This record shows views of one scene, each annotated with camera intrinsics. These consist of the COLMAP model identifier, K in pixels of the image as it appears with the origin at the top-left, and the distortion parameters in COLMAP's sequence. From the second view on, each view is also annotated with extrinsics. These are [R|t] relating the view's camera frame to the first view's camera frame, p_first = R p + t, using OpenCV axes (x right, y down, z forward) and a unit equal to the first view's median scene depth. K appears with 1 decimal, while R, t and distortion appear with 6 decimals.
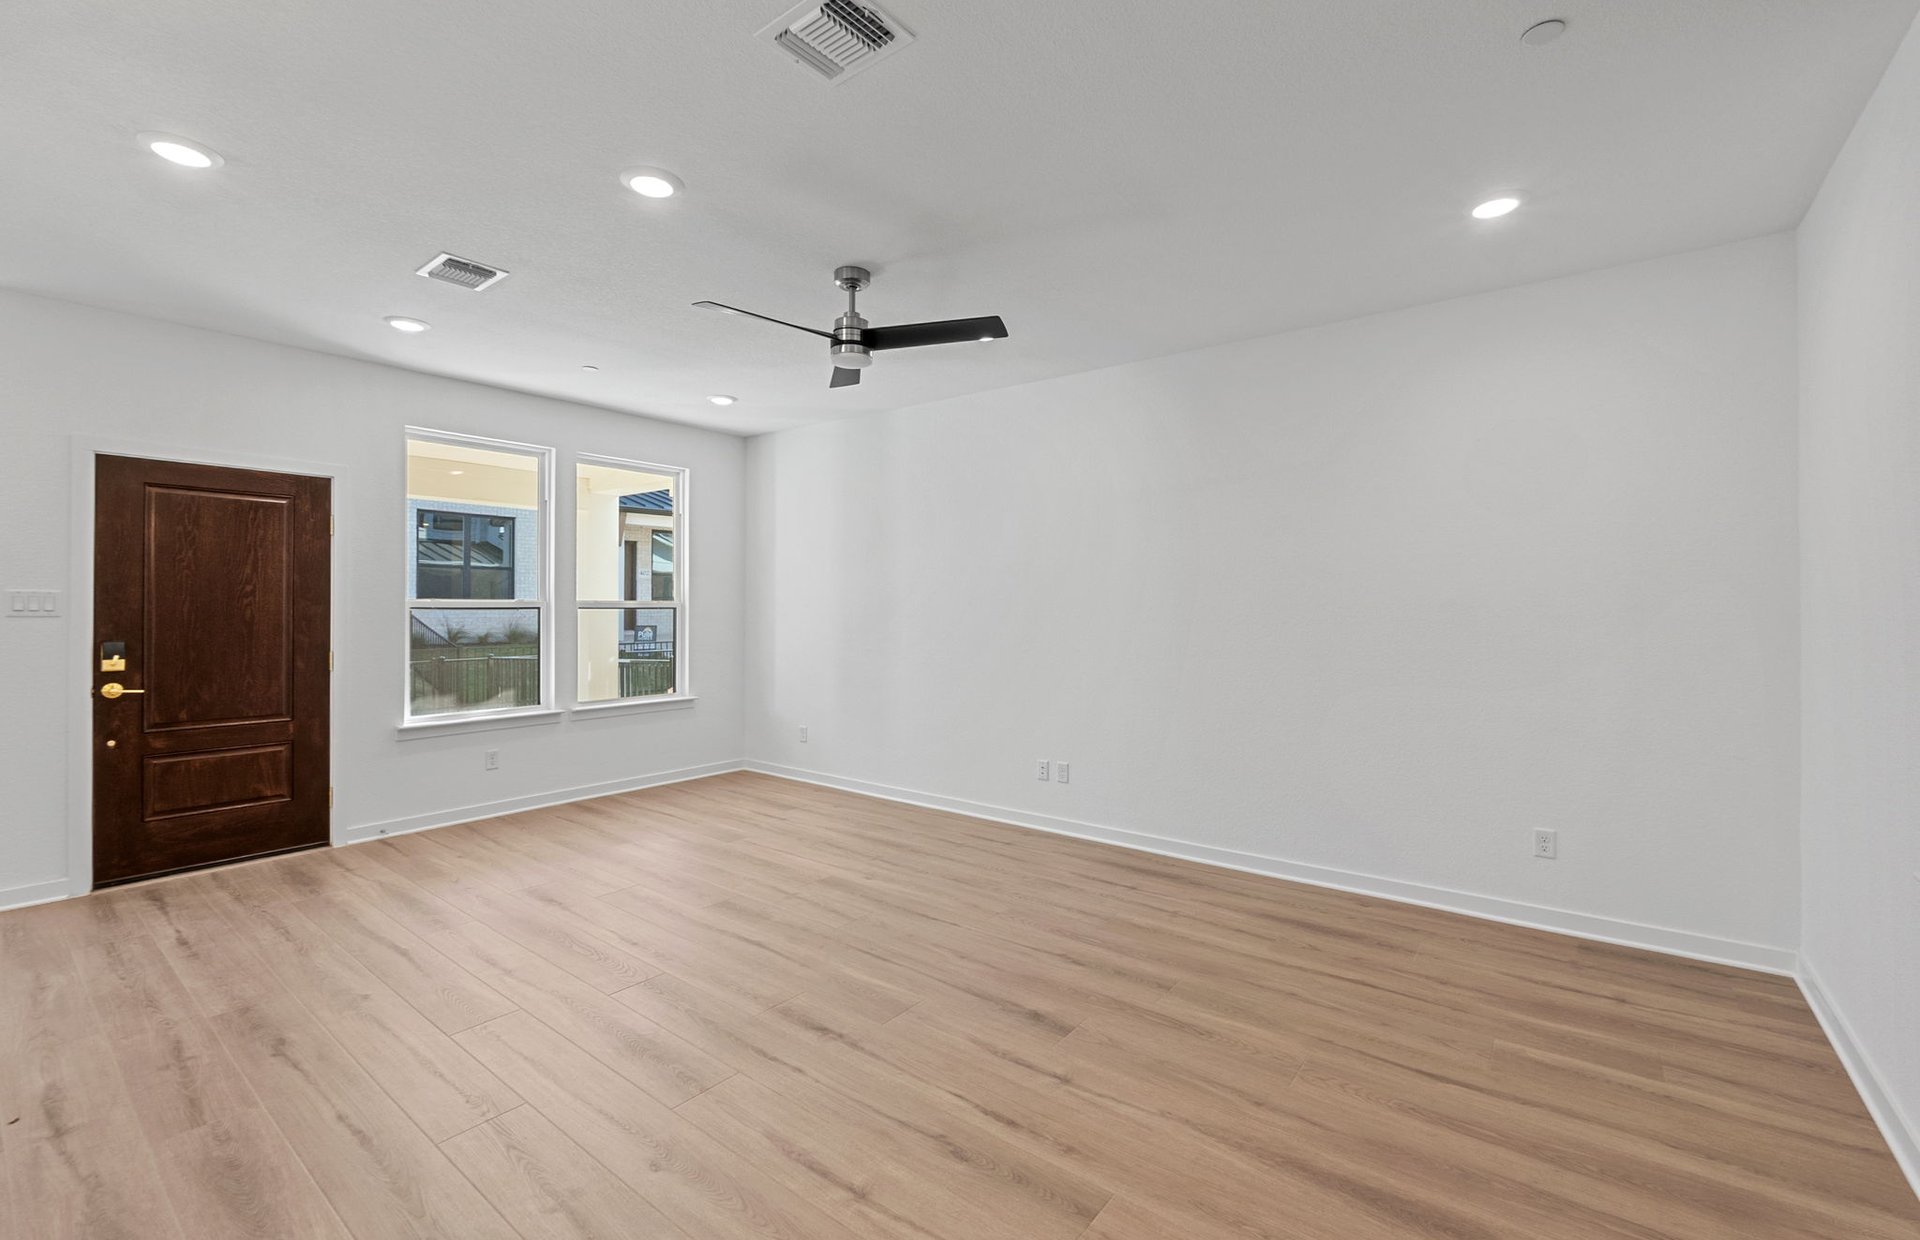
lens RADIAL K [[807.4, 0, 969.9], [0, 807.4, 600.6], [0, 0, 1]] dist [-0.010758, -0.000446]
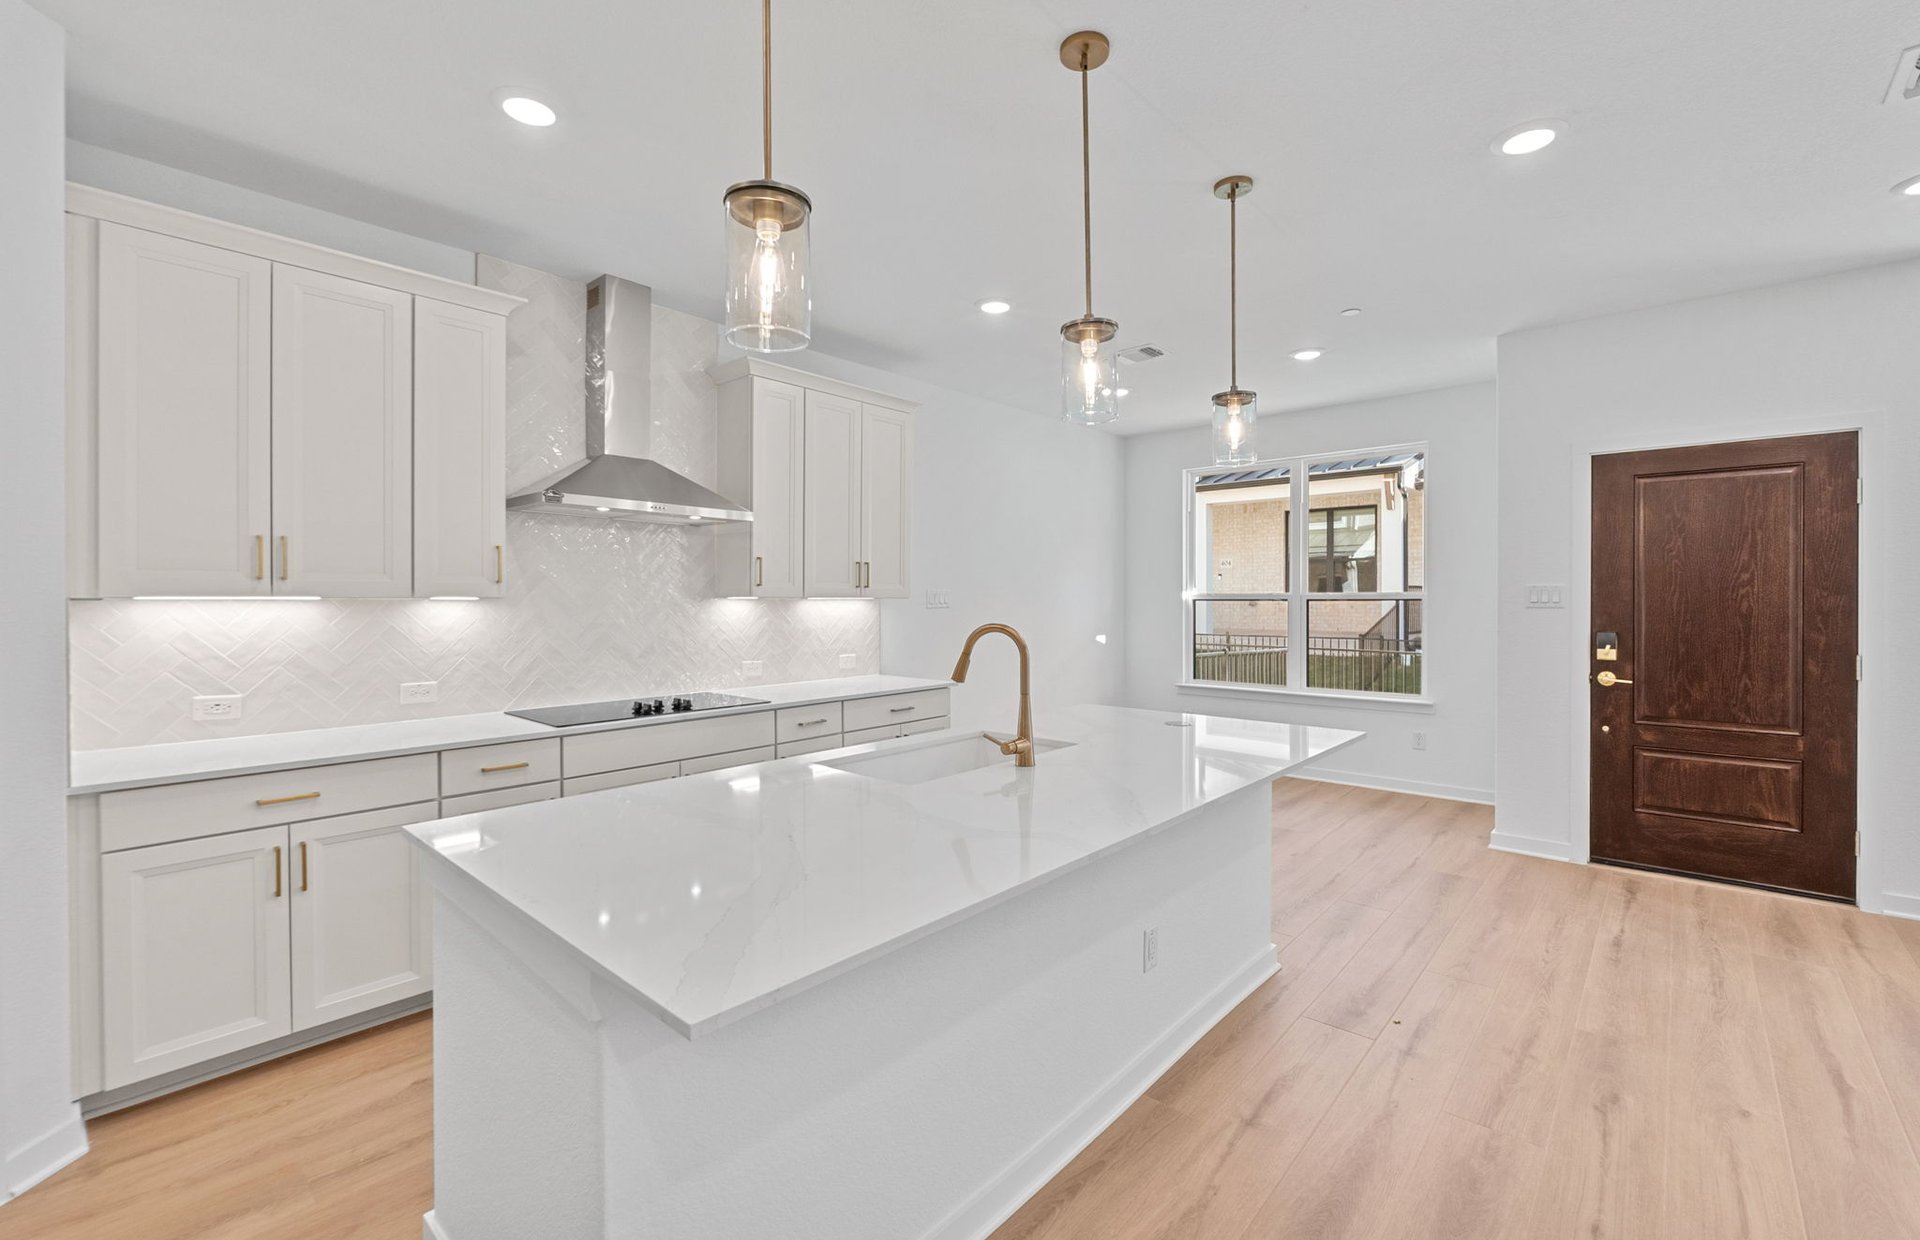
lens RADIAL K [[800.6, 0, 966.1], [0, 800.6, 608.2], [0, 0, 1]] dist [-0.007090, -0.000221]
pose [[-0.075162, 0.008975, -0.997131, 0.032403], [0.012885, 0.999885, 0.008029, 0.001213], [0.997088, -0.012244, -0.075269, 0.241882]]
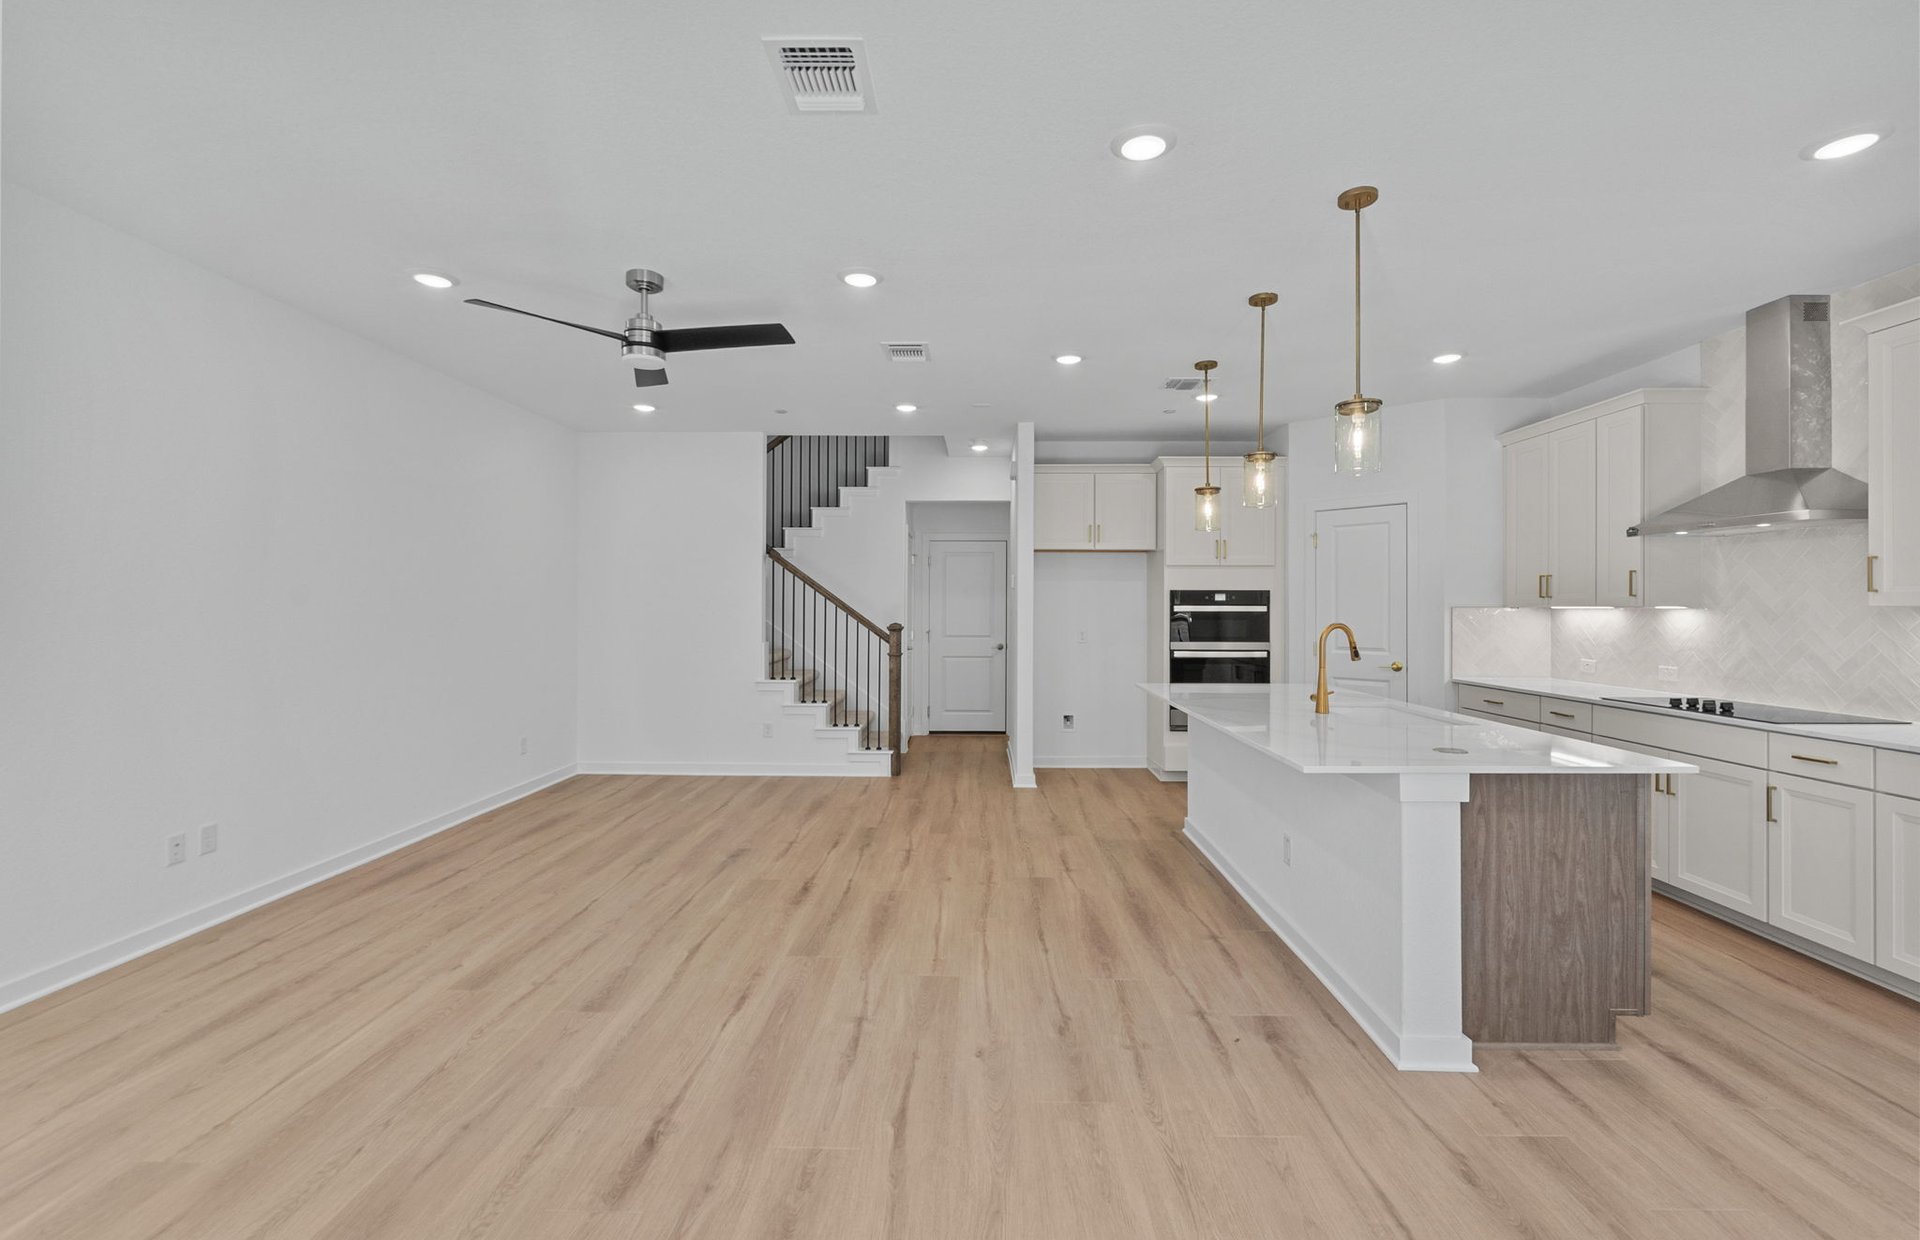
lens RADIAL K [[800.6, 0, 966.1], [0, 800.6, 608.2], [0, 0, 1]] dist [-0.007090, -0.000221]
pose [[-0.597147, -0.004090, 0.802121, -1.063771], [-0.012005, 0.999921, -0.003838, 0.009259], [-0.802042, -0.011922, -0.597149, 1.133506]]
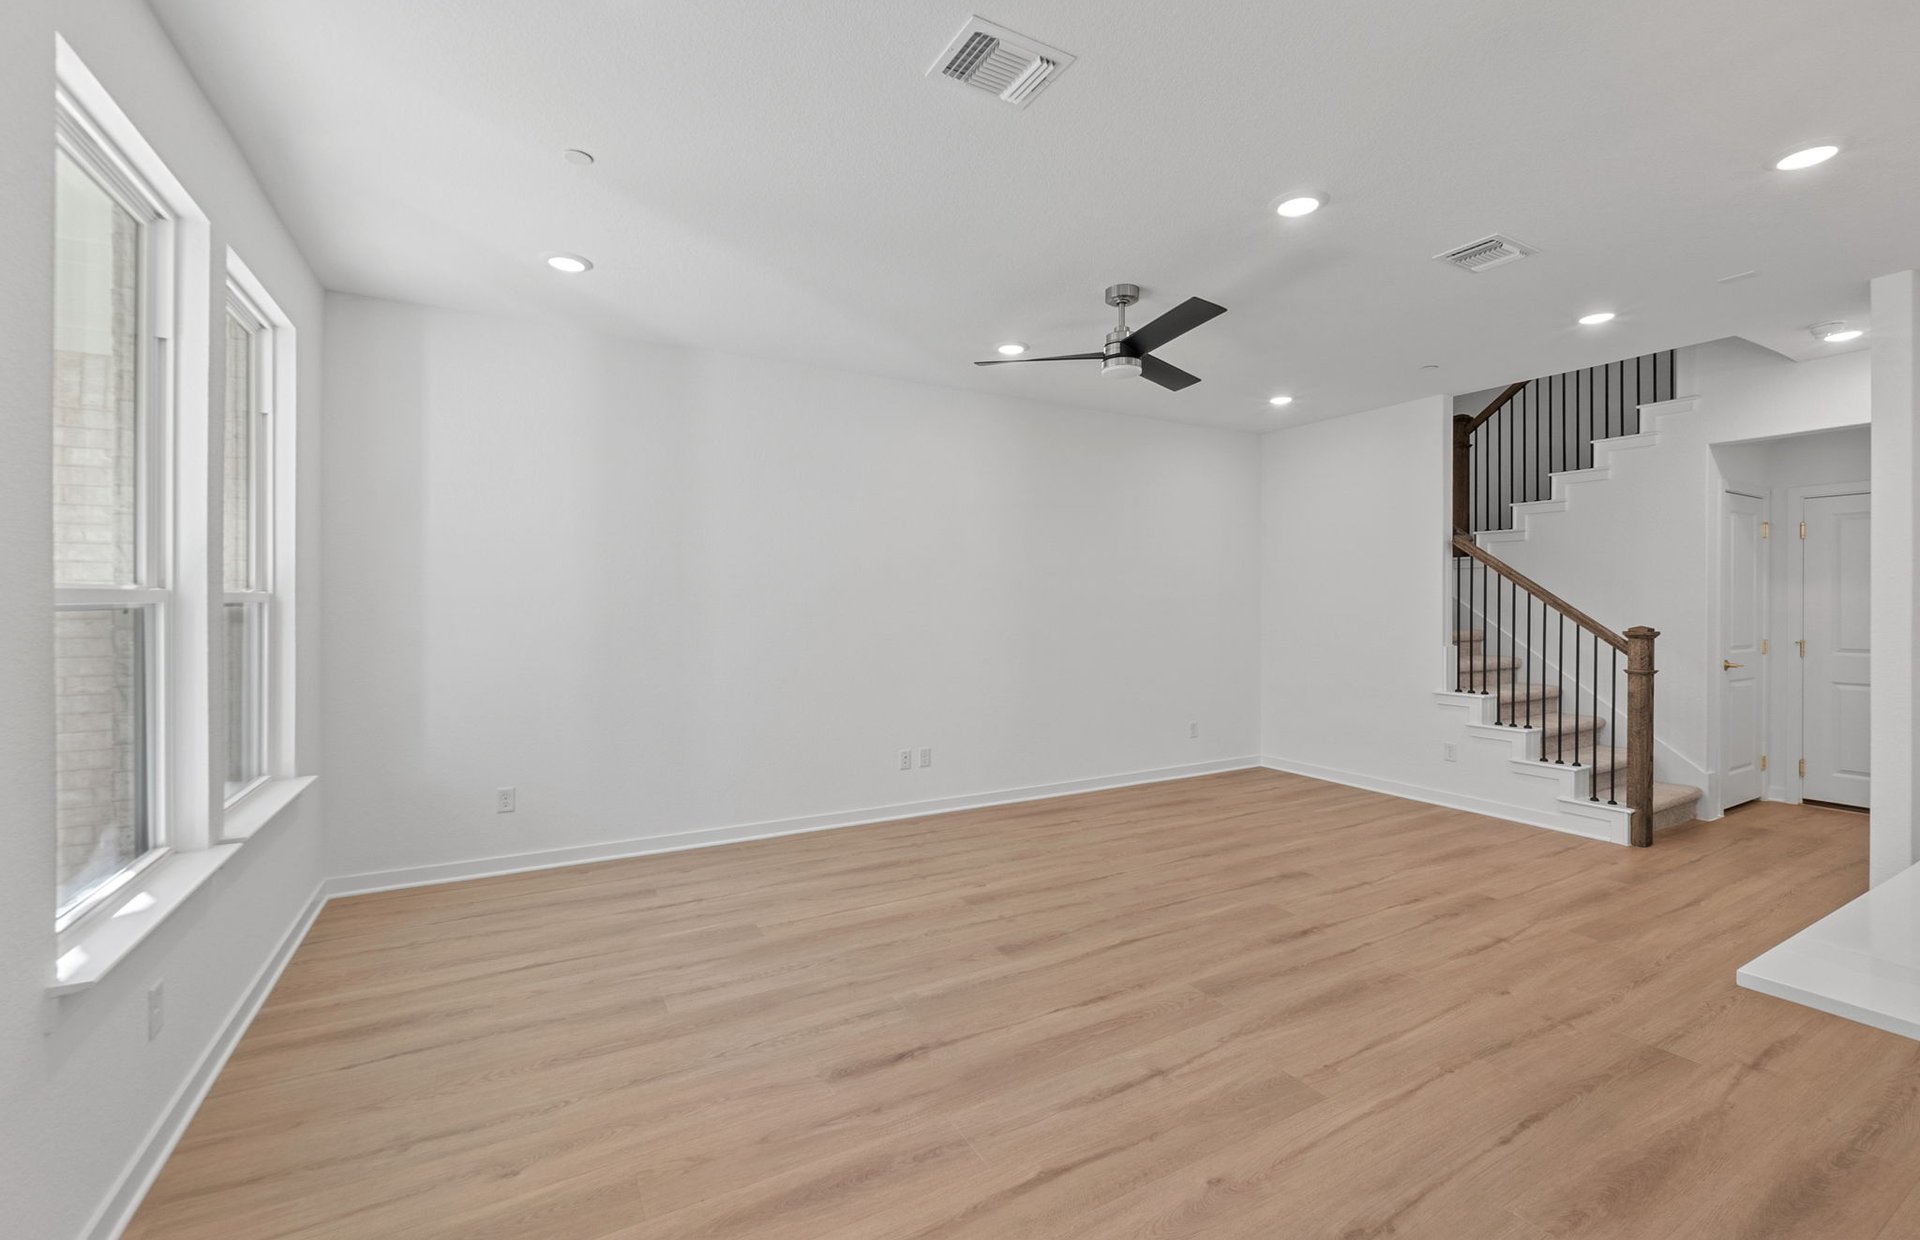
lens RADIAL K [[800.6, 0, 966.1], [0, 800.6, 608.2], [0, 0, 1]] dist [-0.007090, -0.000221]
pose [[0.389049, -0.007853, 0.921184, -1.071117], [-0.007887, 0.999899, 0.011855, 0.003454], [-0.921183, -0.011878, 0.388947, 0.690991]]
